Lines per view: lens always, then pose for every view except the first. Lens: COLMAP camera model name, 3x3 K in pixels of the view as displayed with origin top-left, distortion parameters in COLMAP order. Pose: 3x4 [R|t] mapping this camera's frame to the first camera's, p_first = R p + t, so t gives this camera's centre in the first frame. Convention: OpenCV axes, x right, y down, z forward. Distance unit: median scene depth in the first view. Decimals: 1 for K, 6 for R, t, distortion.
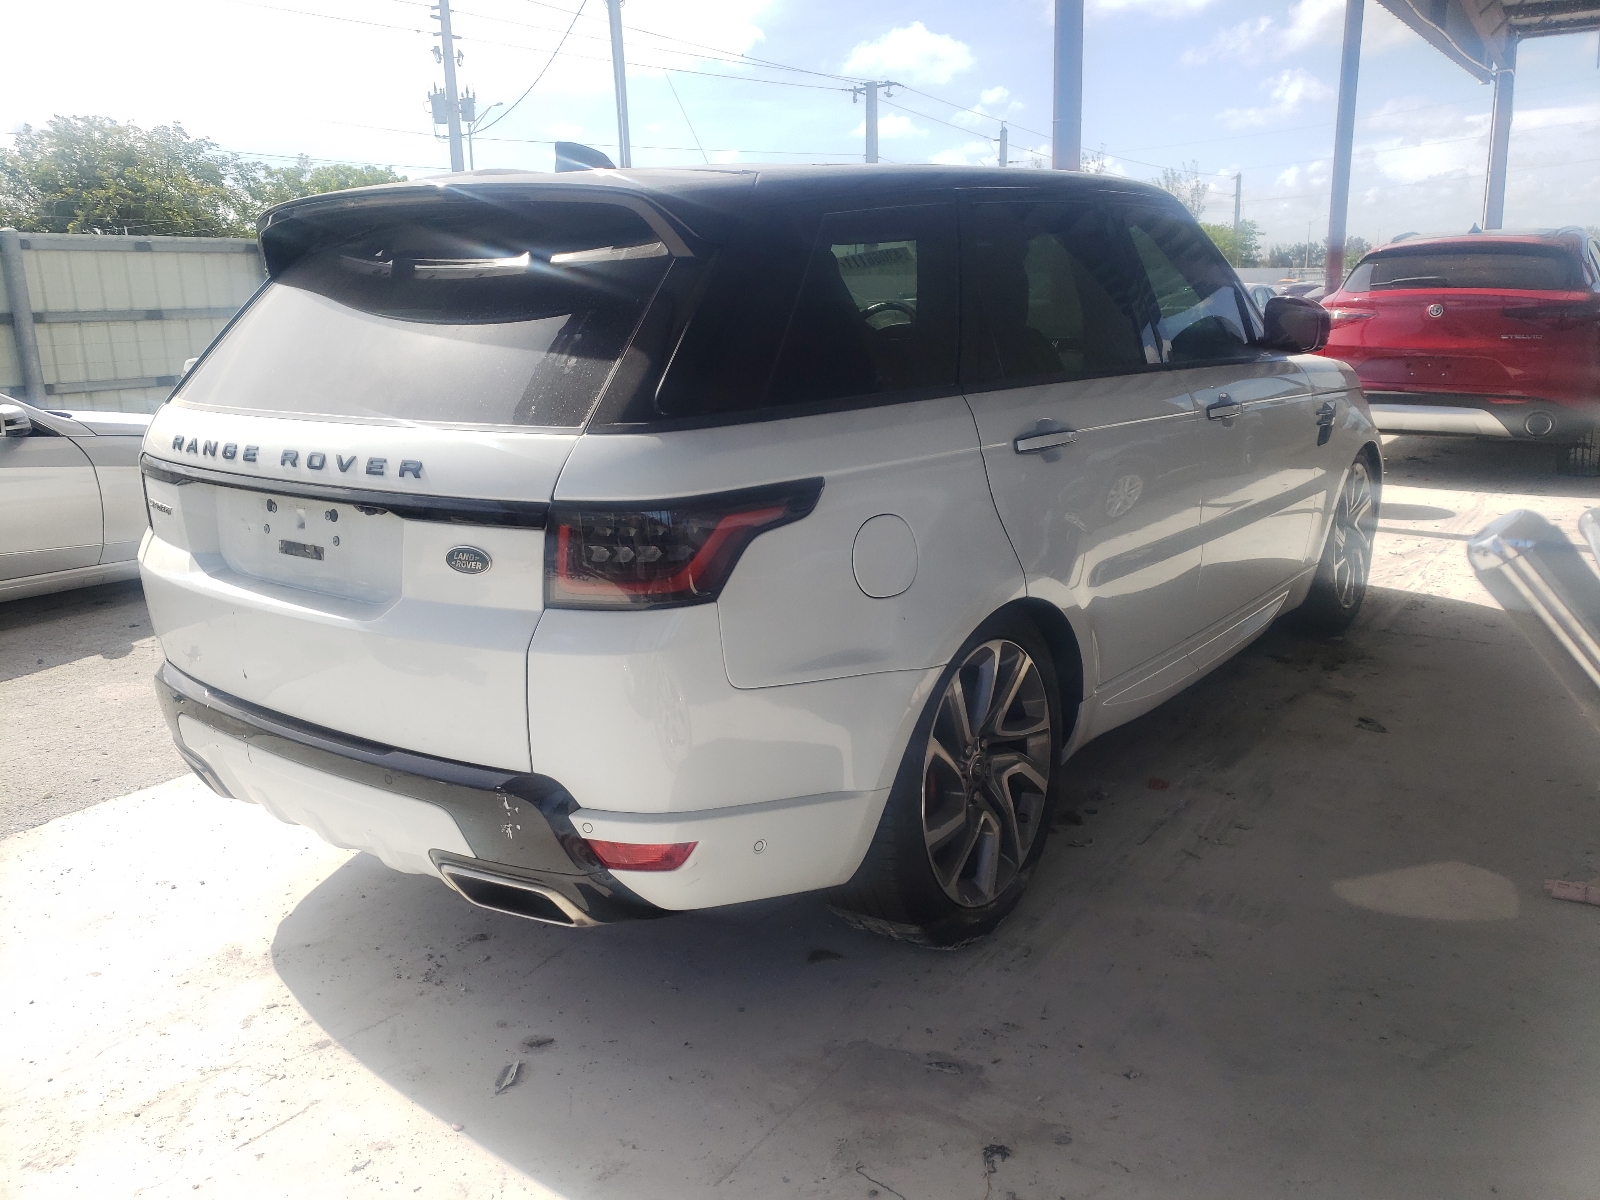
lens RADIAL K [[1230.7, 0, 772.9], [0, 1230.7, 599.9], [0, 0, 1]] dist [0.058397, -0.066161]
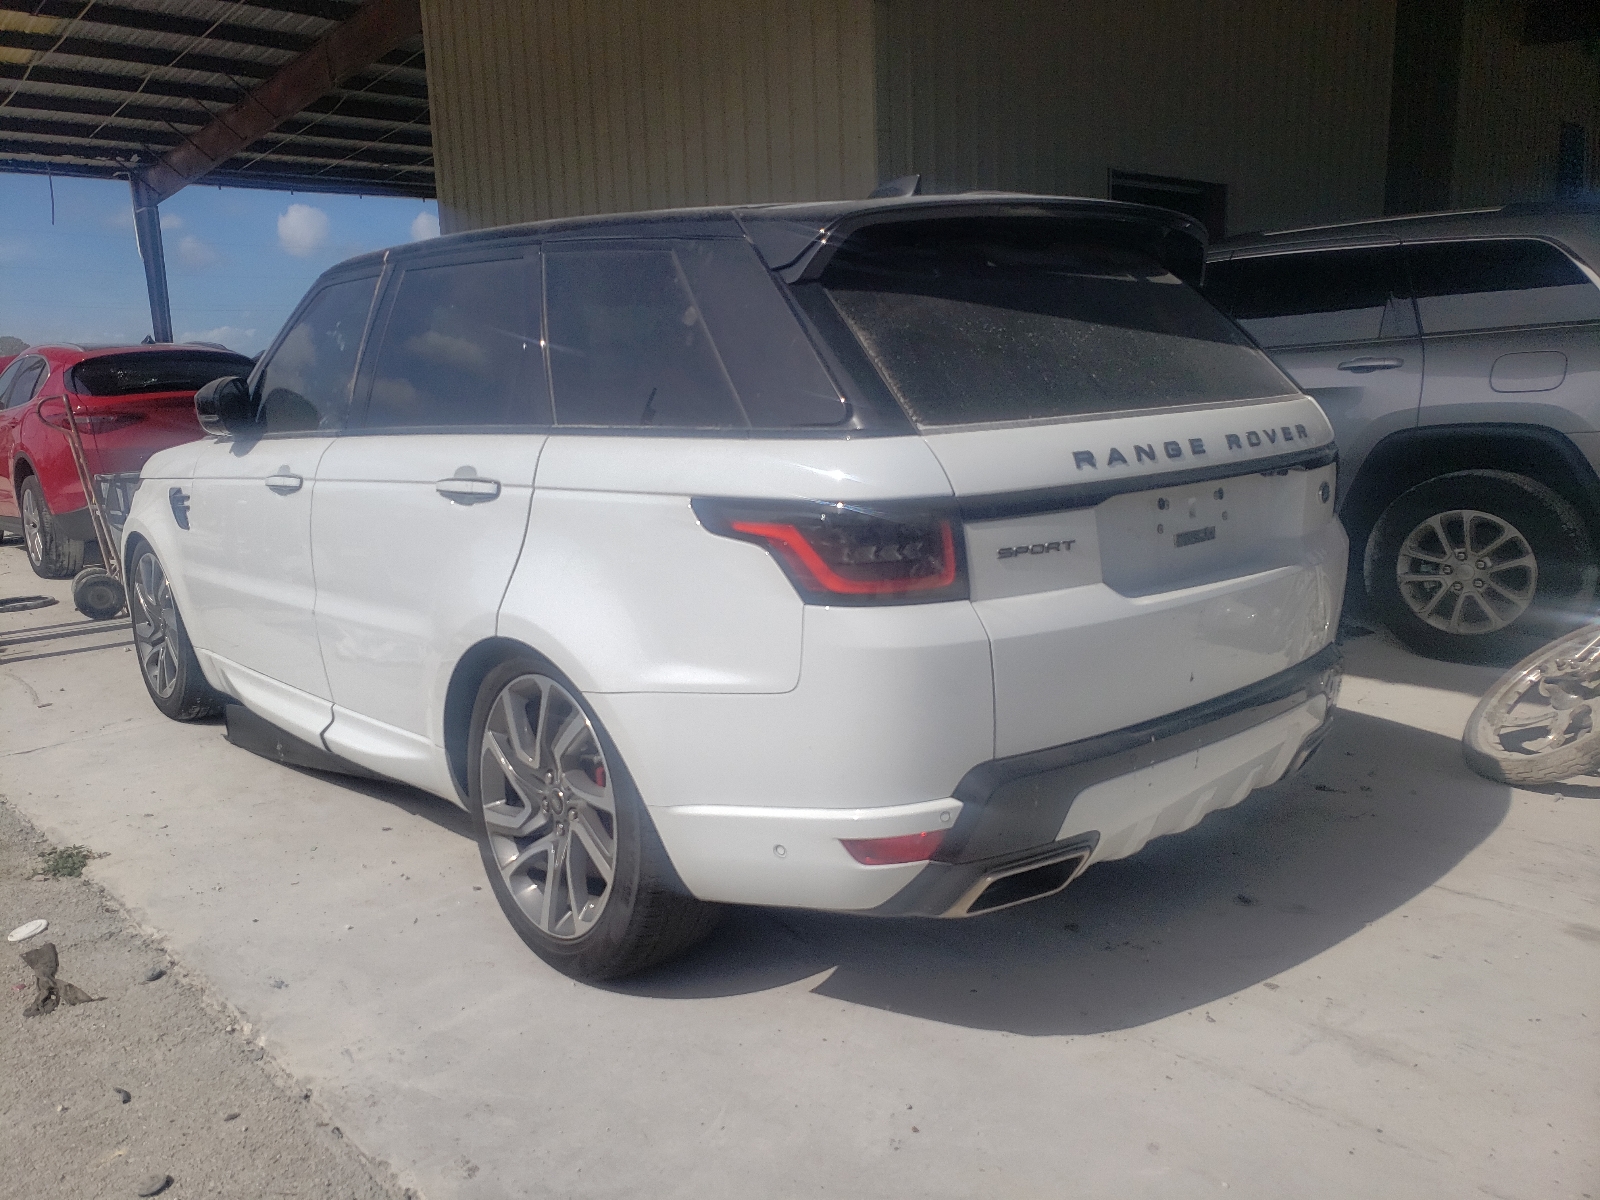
lens RADIAL K [[1221.2, 0, 745.1], [0, 1221.2, 619.7], [0, 0, 1]] dist [0.060971, -0.045235]
pose [[0.223863, -0.182113, 0.957455, -1.509202], [0.271954, 0.955040, 0.118068, -0.204337], [-0.935909, 0.233953, 0.263325, 1.131598]]
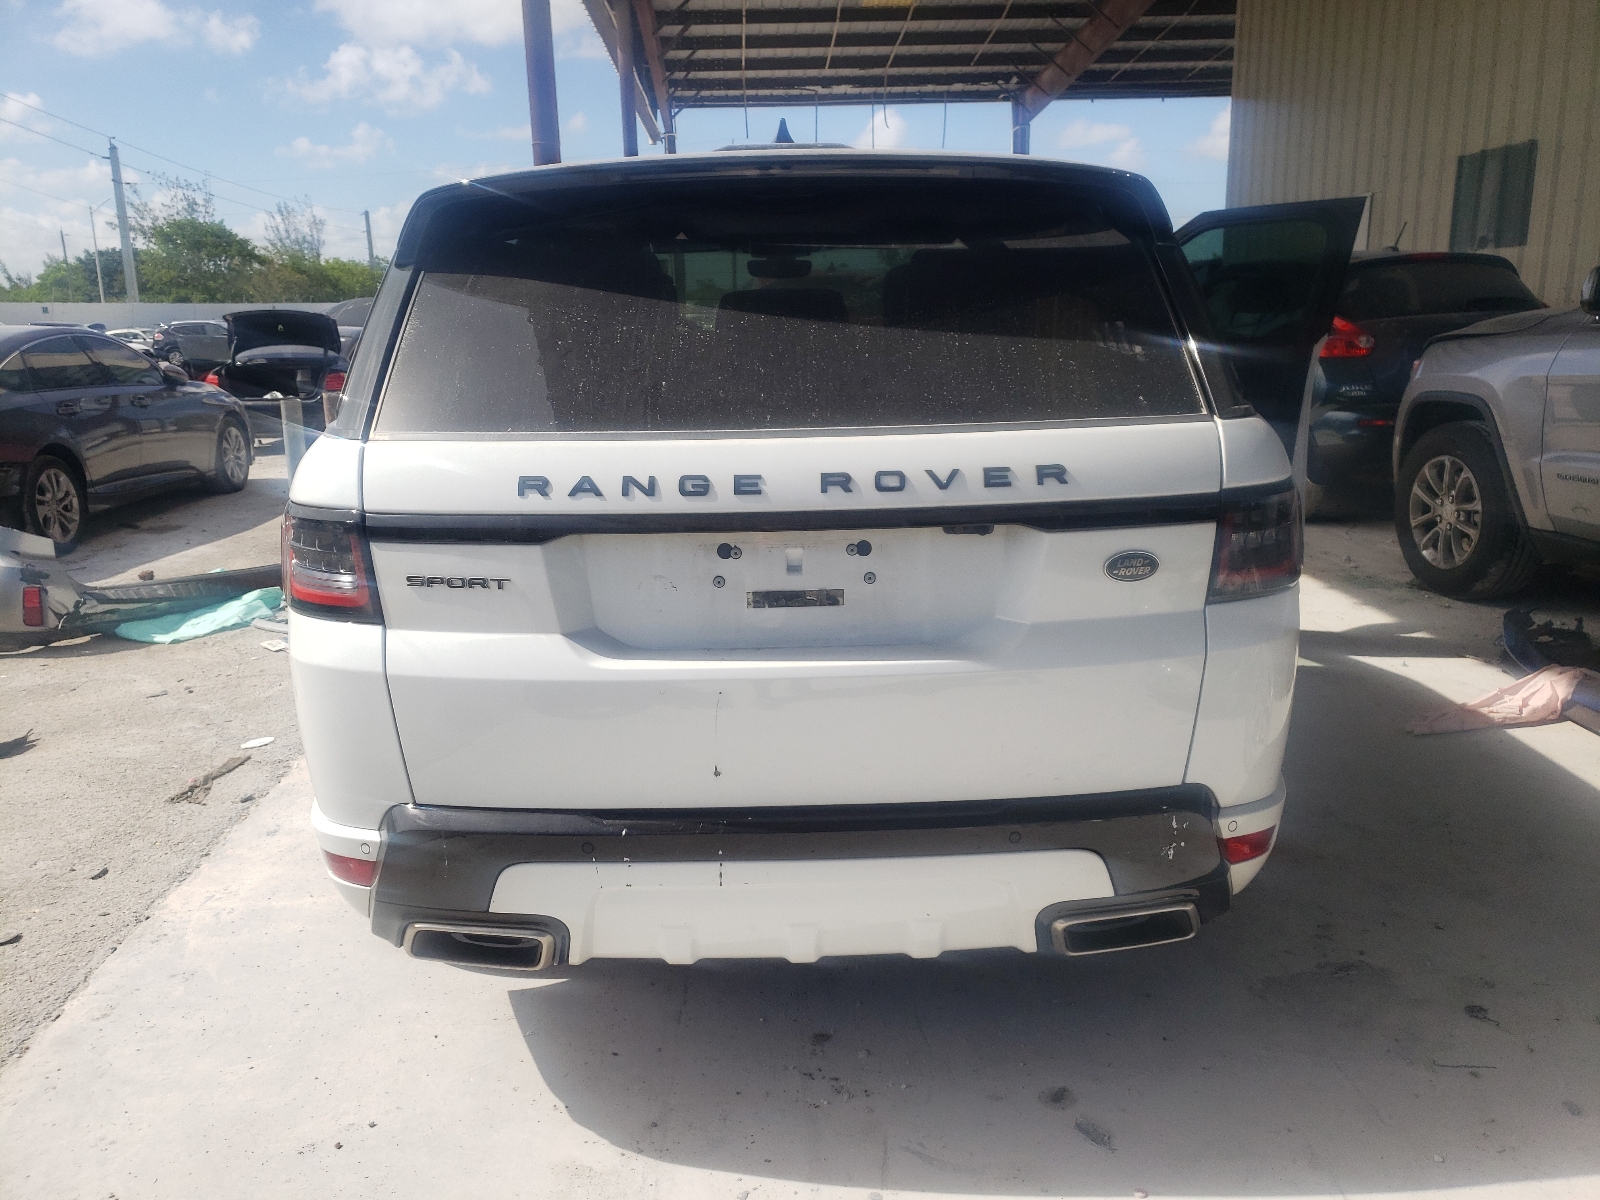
lens RADIAL K [[1230.7, 0, 772.9], [0, 1230.7, 599.9], [0, 0, 1]] dist [0.058397, -0.066161]
pose [[0.786827, -0.138625, 0.601403, -0.898487], [0.154535, 0.987659, 0.025477, -0.064122], [-0.597513, 0.072892, 0.798539, 0.384066]]
